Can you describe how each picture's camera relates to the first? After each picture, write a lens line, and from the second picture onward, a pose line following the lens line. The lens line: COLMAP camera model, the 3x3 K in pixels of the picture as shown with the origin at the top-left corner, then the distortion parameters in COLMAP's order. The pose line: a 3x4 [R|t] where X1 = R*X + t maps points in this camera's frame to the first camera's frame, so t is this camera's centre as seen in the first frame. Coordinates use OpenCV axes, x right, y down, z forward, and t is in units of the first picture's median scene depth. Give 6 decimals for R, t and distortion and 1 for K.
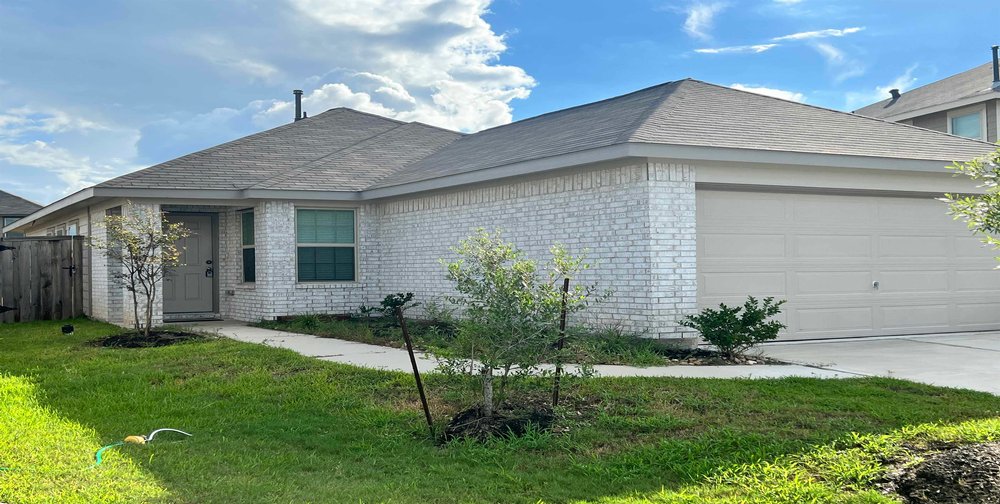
lens RADIAL K [[1048.3, 0, 495.8], [0, 1048.3, 250.0], [0, 0, 1]] dist [0.021696, 0.000000]
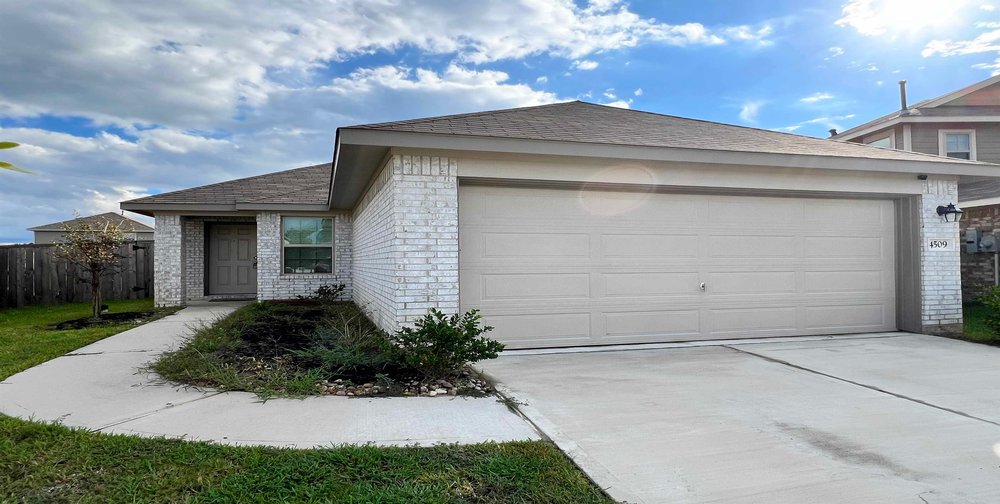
lens RADIAL K [[572.2, 0, 499.9], [0, 572.2, 248.1], [0, 0, 1]] dist [-0.018989, -0.000690]
pose [[0.974250, -0.000761, -0.225469, 0.240145], [0.000859, 1.000000, 0.000336, -0.001405], [0.225468, -0.000521, 0.974250, 0.369277]]
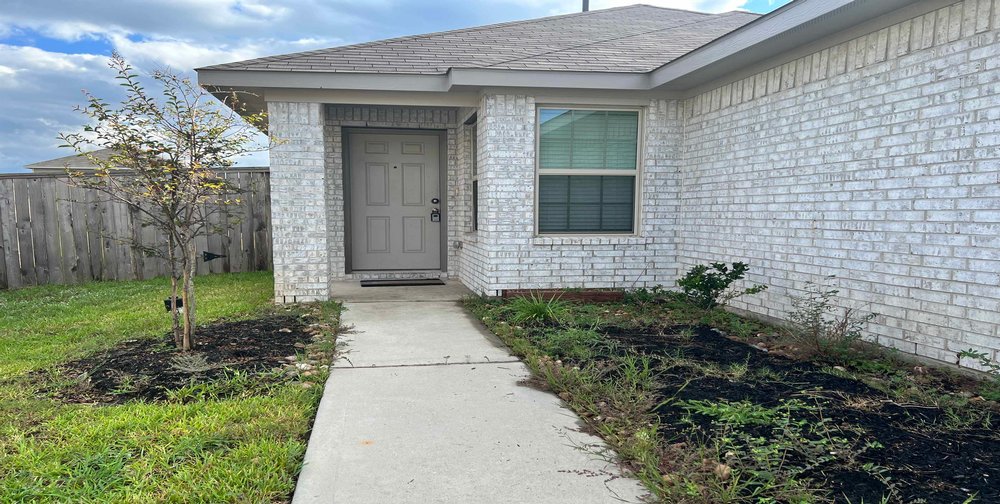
lens RADIAL K [[717.7, 0, 479.3], [0, 717.7, 335.1], [0, 0, 1]] dist [0.026471, 0.004596]
pose [[0.935399, 0.069913, -0.346612, -0.072925], [-0.003290, 0.981937, 0.189181, 0.009608], [0.353577, -0.175820, 0.918733, 0.602953]]
